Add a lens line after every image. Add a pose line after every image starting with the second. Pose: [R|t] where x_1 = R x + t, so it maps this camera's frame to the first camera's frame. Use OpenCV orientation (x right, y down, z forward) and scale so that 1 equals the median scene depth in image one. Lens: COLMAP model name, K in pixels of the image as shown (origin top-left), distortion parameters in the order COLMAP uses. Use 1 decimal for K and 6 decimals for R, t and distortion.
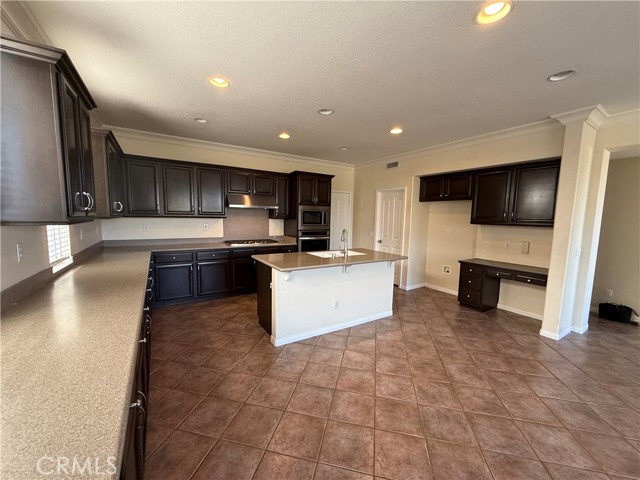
lens RADIAL K [[256.1, 0, 319.8], [0, 256.1, 240.9], [0, 0, 1]] dist [0.002789, -0.000147]
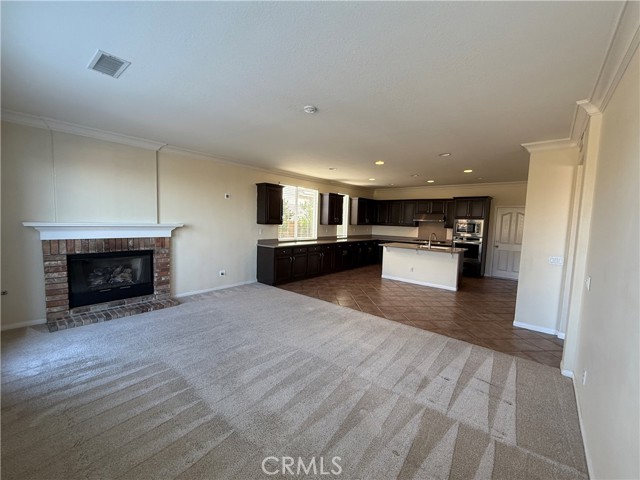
lens RADIAL K [[256.1, 0, 319.7], [0, 256.1, 240.6], [0, 0, 1]] dist [0.002789, -0.000147]
pose [[0.291083, 0.067243, -0.954332, 1.580614], [-0.115539, 0.992696, 0.034705, 0.036518], [0.949695, 0.100160, 0.296726, -0.271022]]
